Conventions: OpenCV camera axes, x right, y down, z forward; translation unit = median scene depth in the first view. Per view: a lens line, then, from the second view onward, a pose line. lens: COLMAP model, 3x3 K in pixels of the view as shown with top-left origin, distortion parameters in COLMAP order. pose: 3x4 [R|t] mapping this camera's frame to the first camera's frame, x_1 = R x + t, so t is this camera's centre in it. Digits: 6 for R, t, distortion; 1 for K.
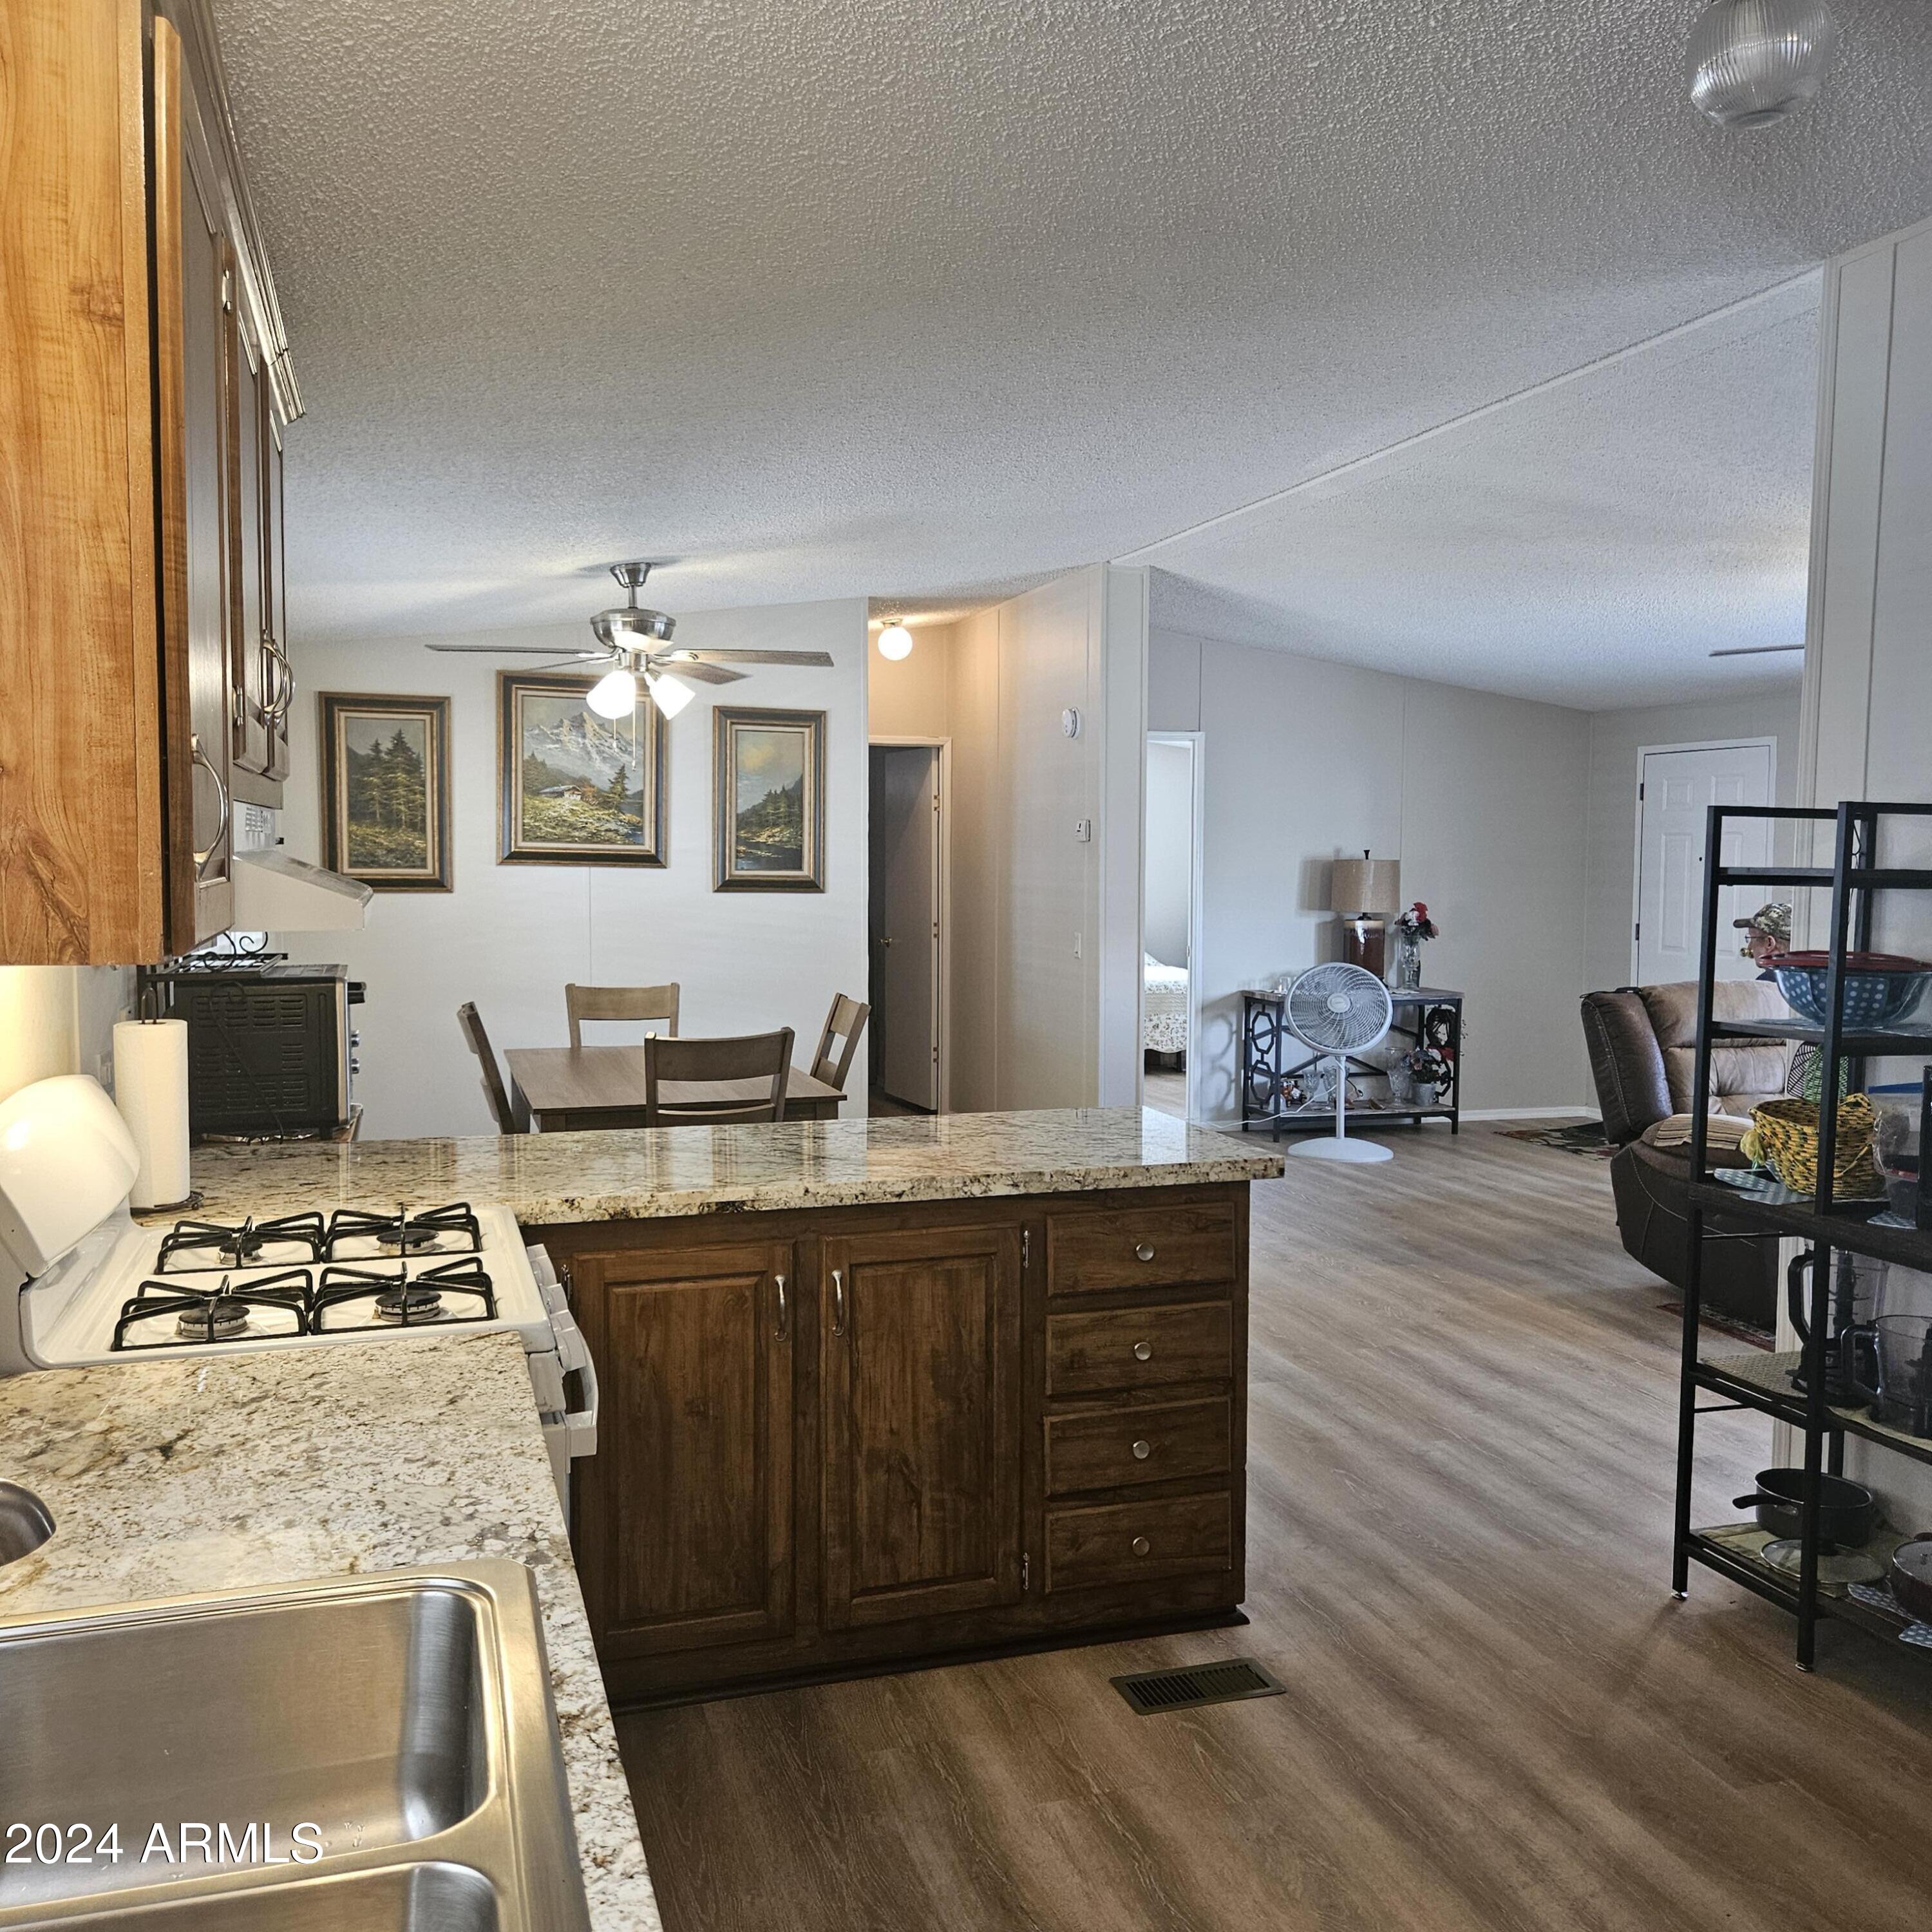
lens RADIAL K [[1723.5, 0, 962.0], [0, 1723.5, 975.4], [0, 0, 1]] dist [0.086839, -0.057002]
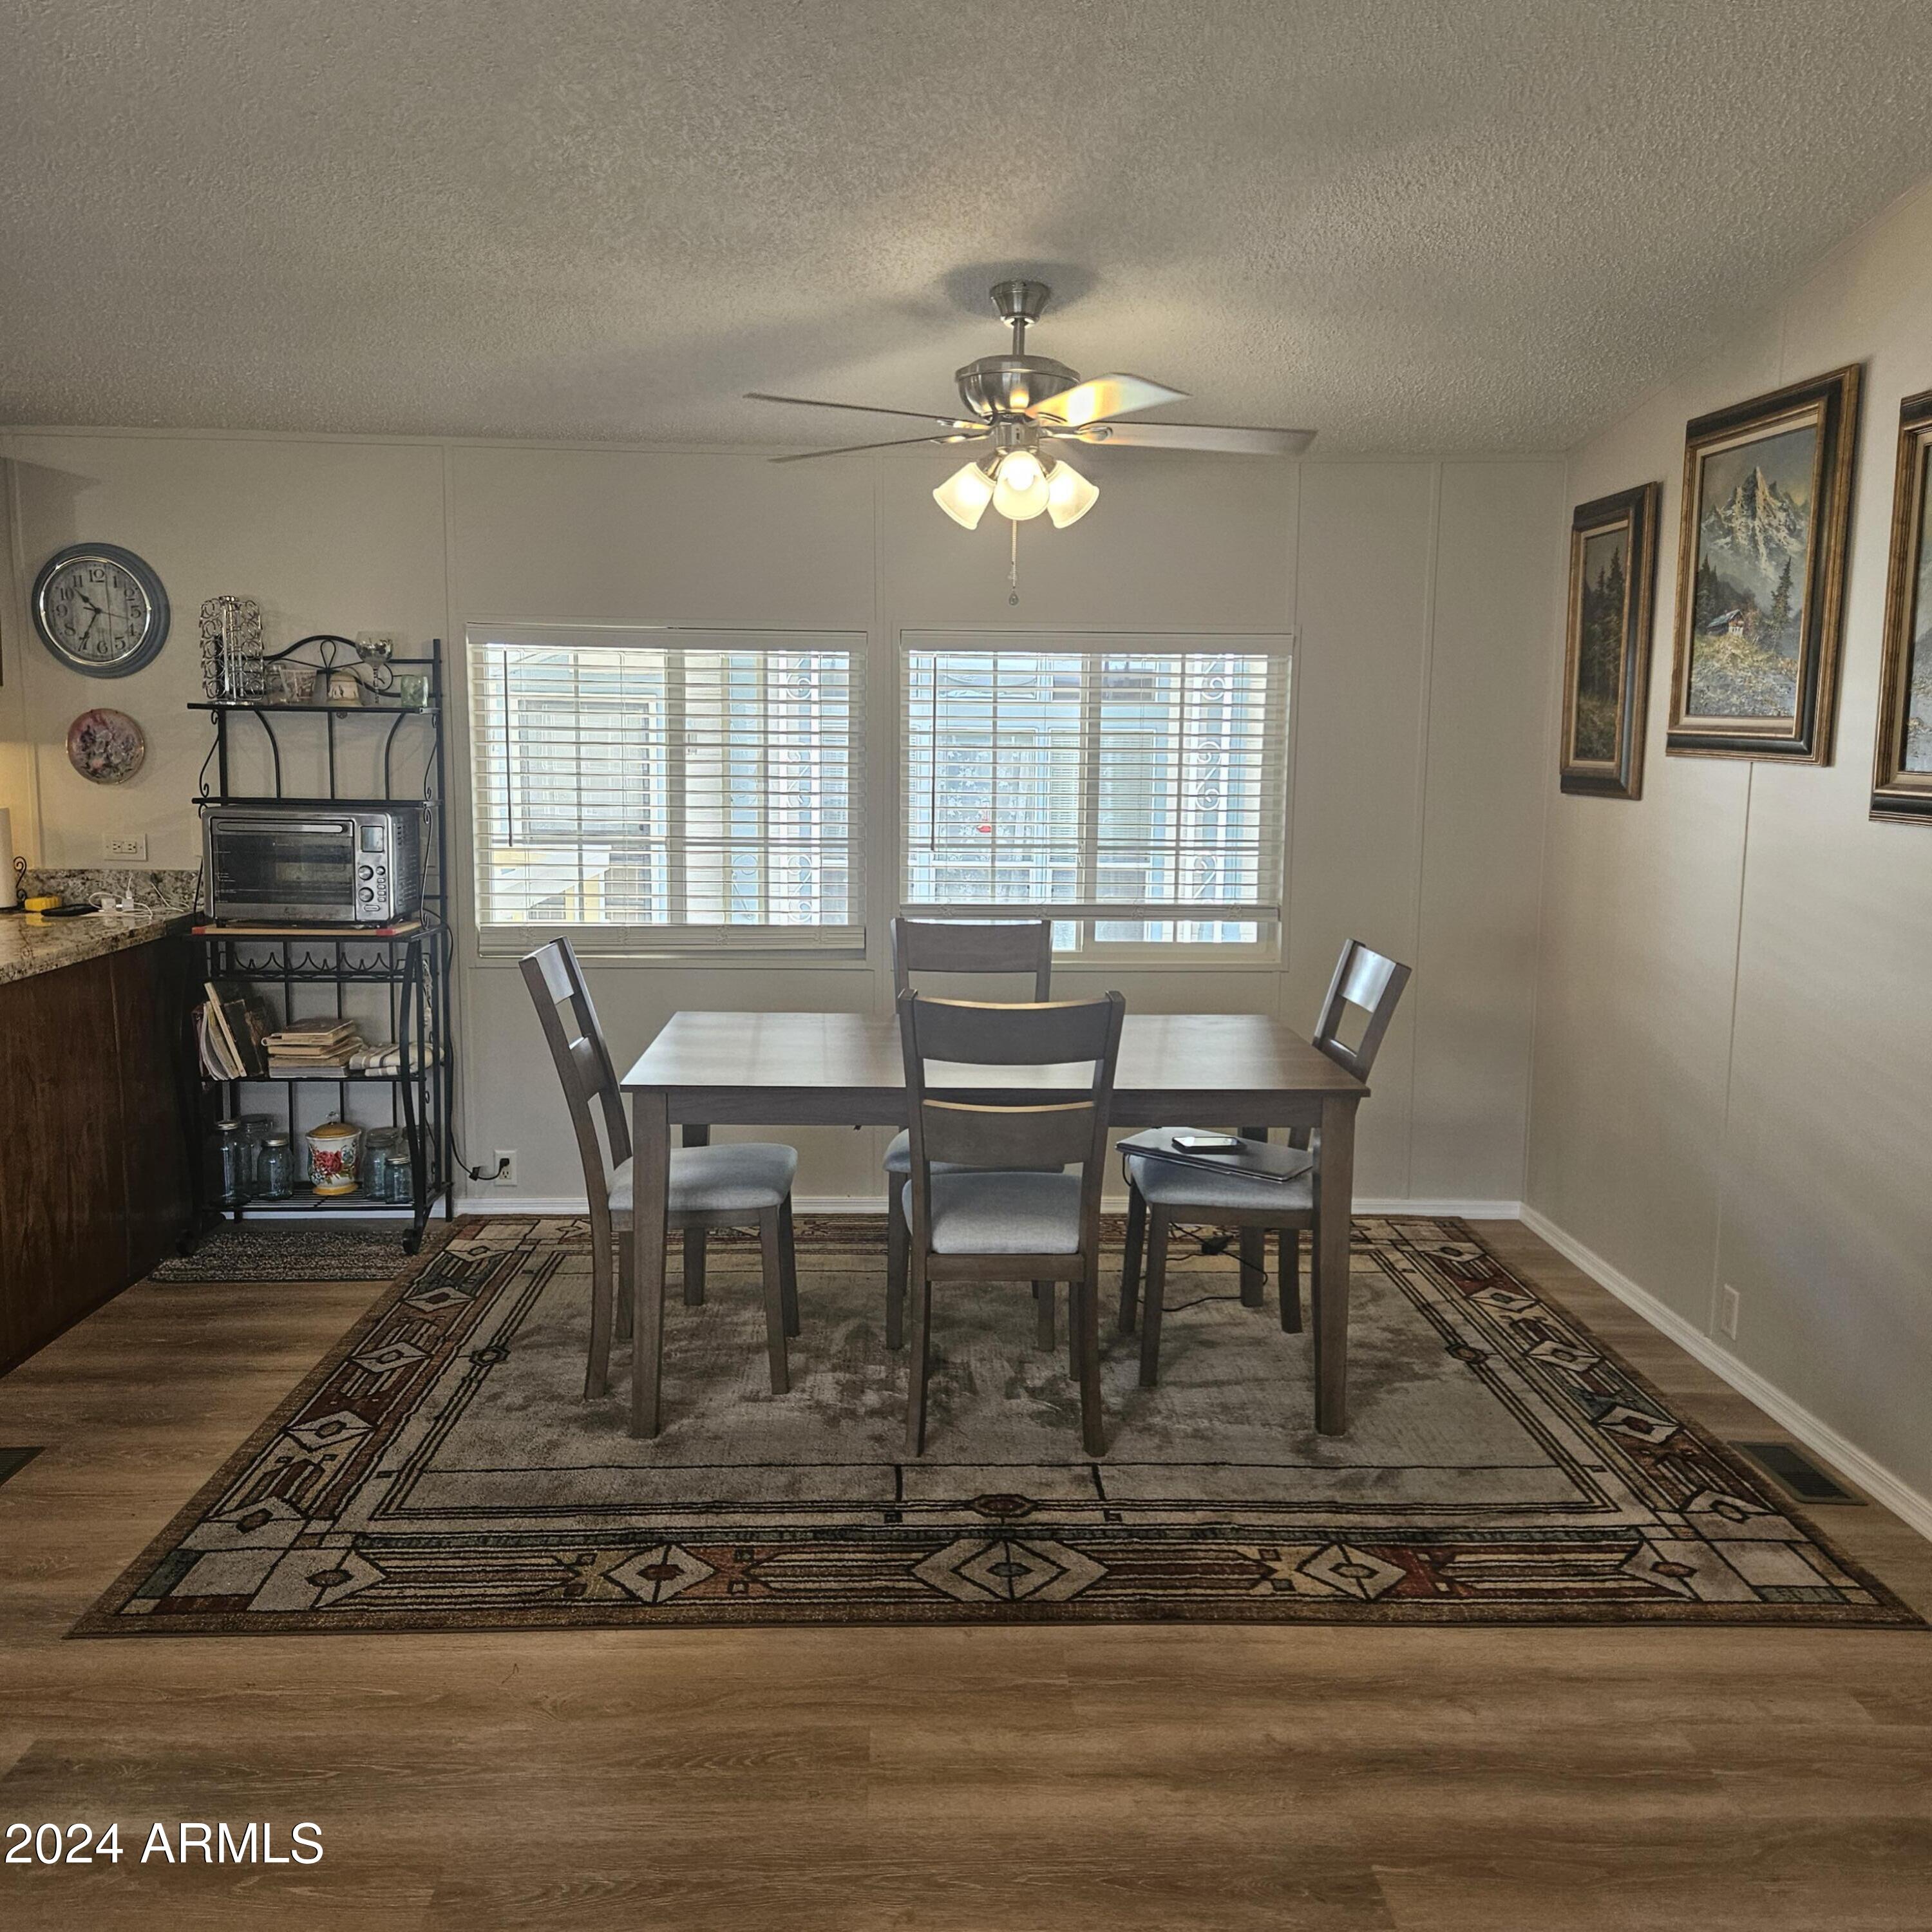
lens RADIAL K [[1723.5, 0, 955.1], [0, 1723.5, 954.2], [0, 0, 1]] dist [0.086839, -0.057002]
pose [[-0.272627, 0.115915, -0.955112, 0.887293], [-0.082470, 0.986247, 0.143234, -0.145422], [0.958579, 0.117818, -0.259317, 2.162935]]
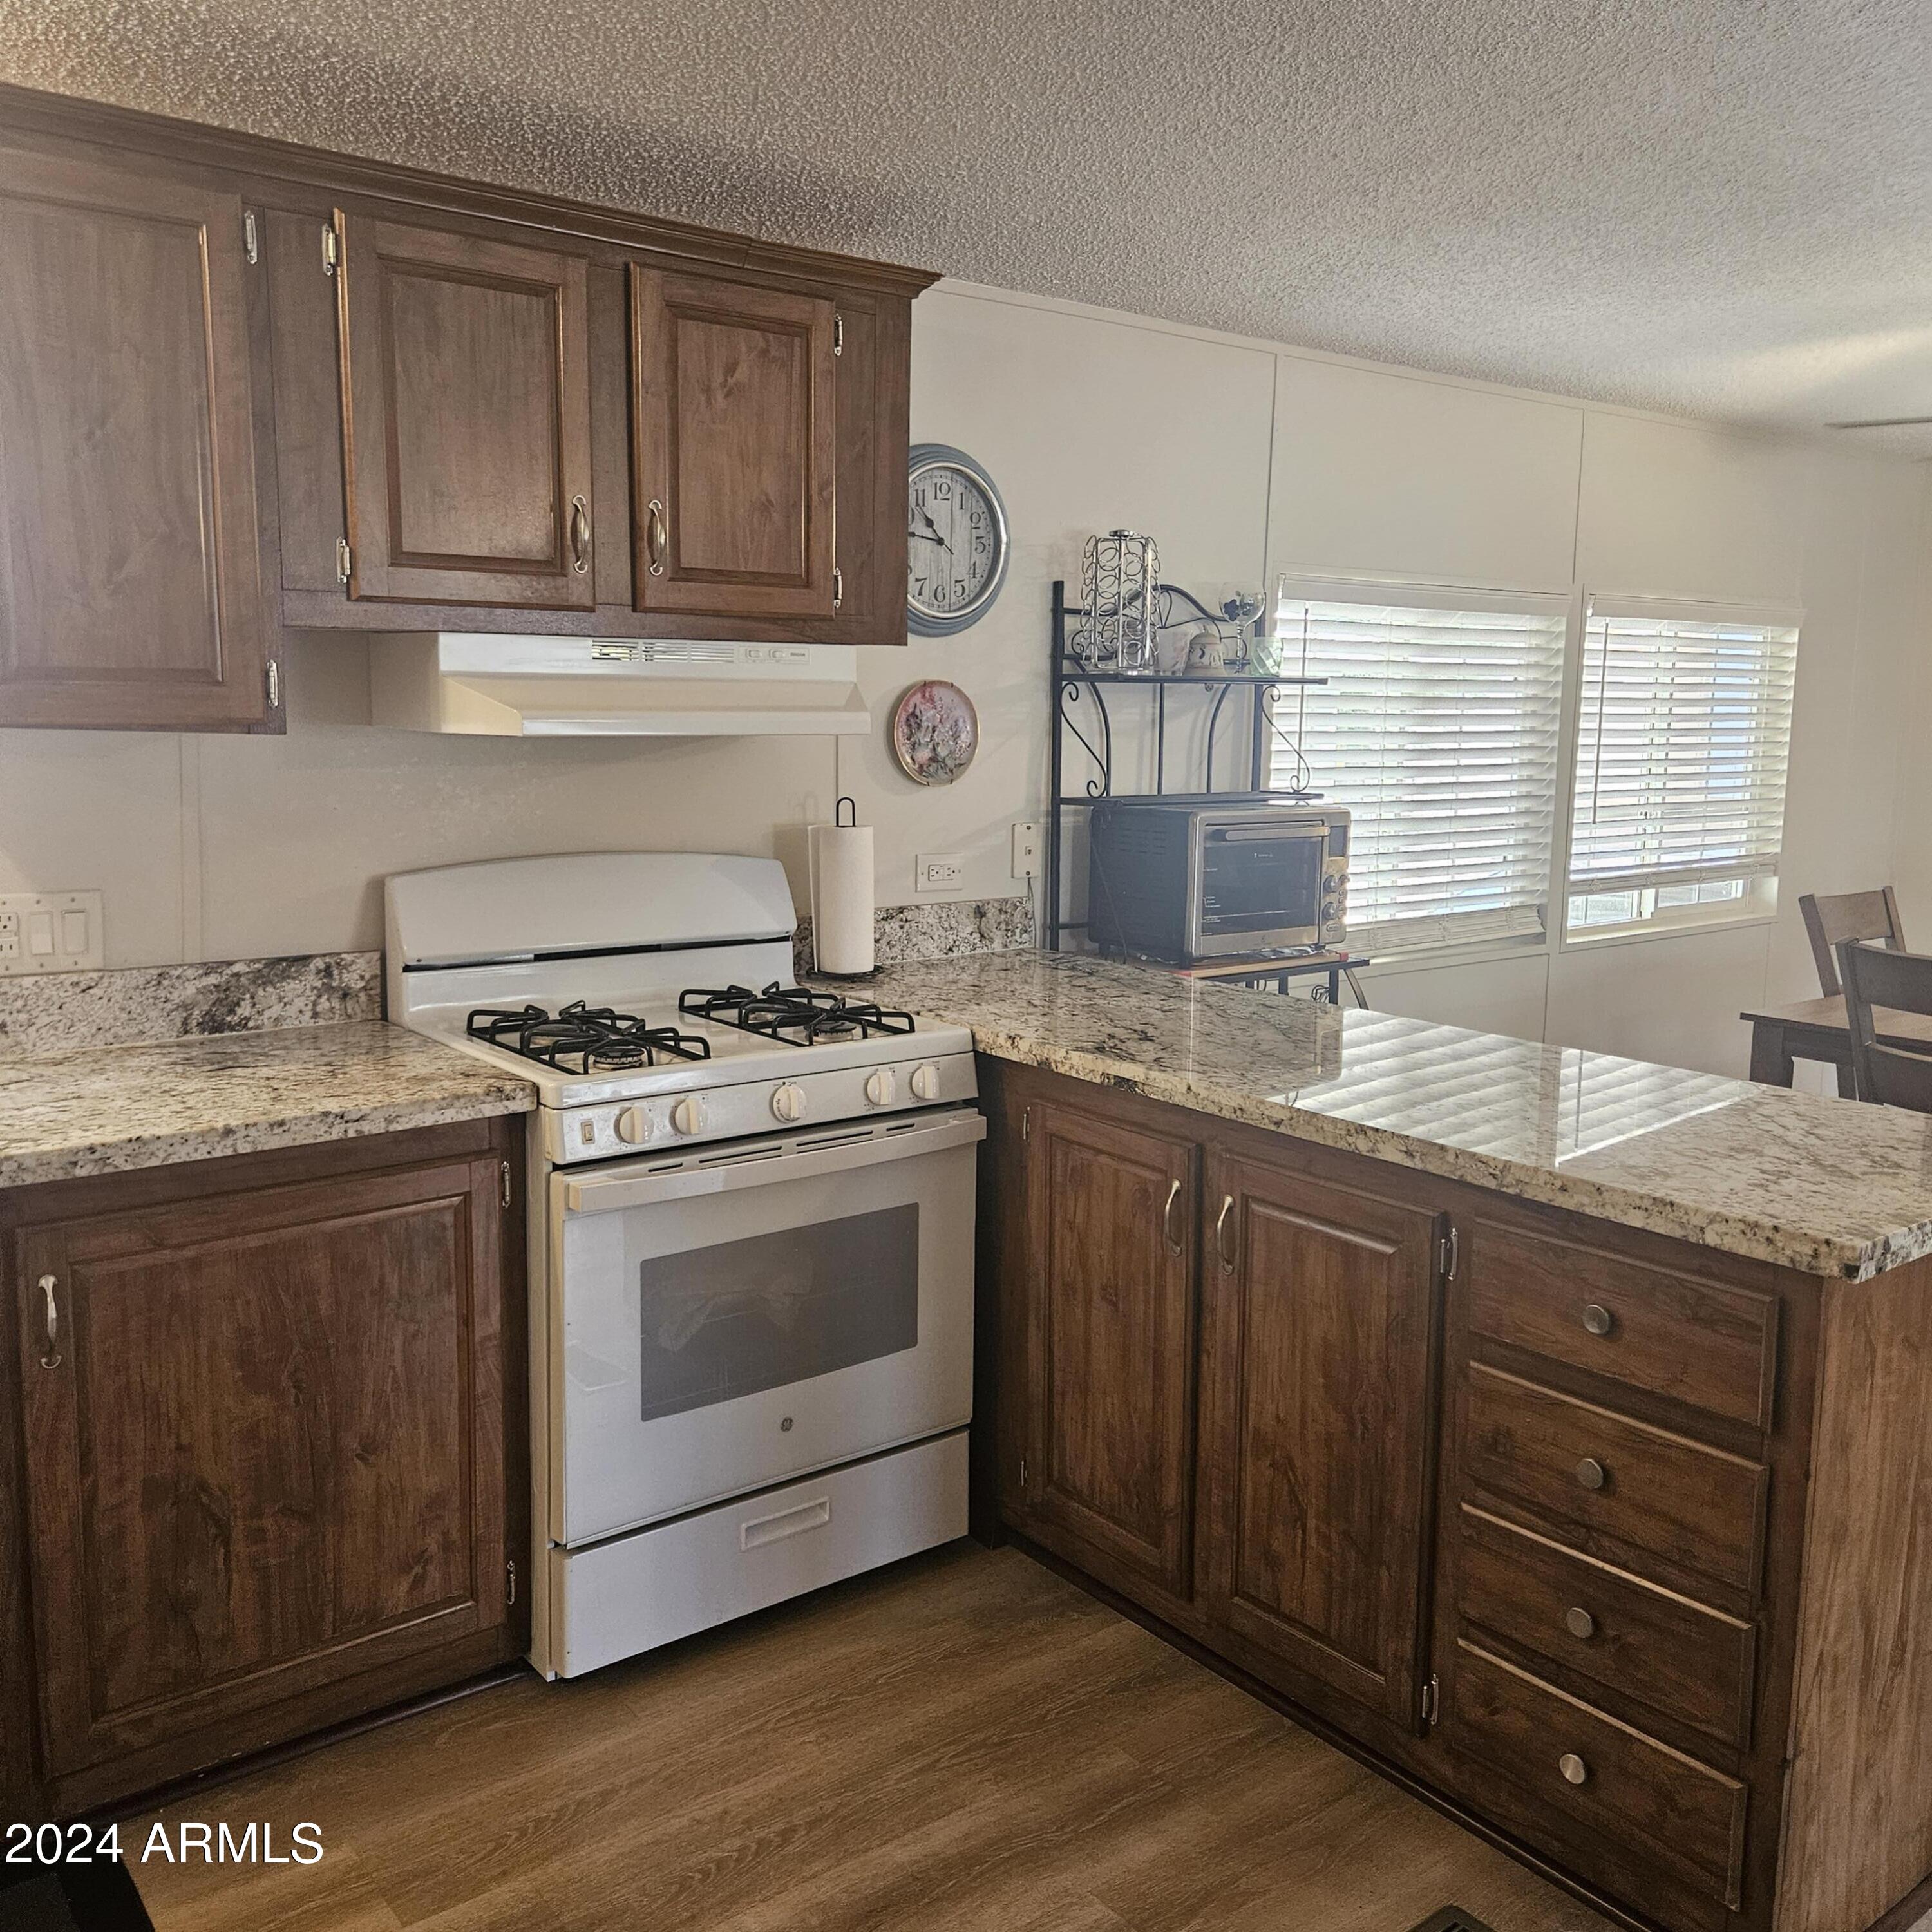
lens RADIAL K [[1723.5, 0, 955.2], [0, 1723.5, 955.1], [0, 0, 1]] dist [0.086839, -0.057002]
pose [[0.341992, 0.137550, -0.929581, 0.613167], [-0.078849, 0.989941, 0.117473, -0.026801], [0.936389, 0.033122, 0.349398, 0.577583]]
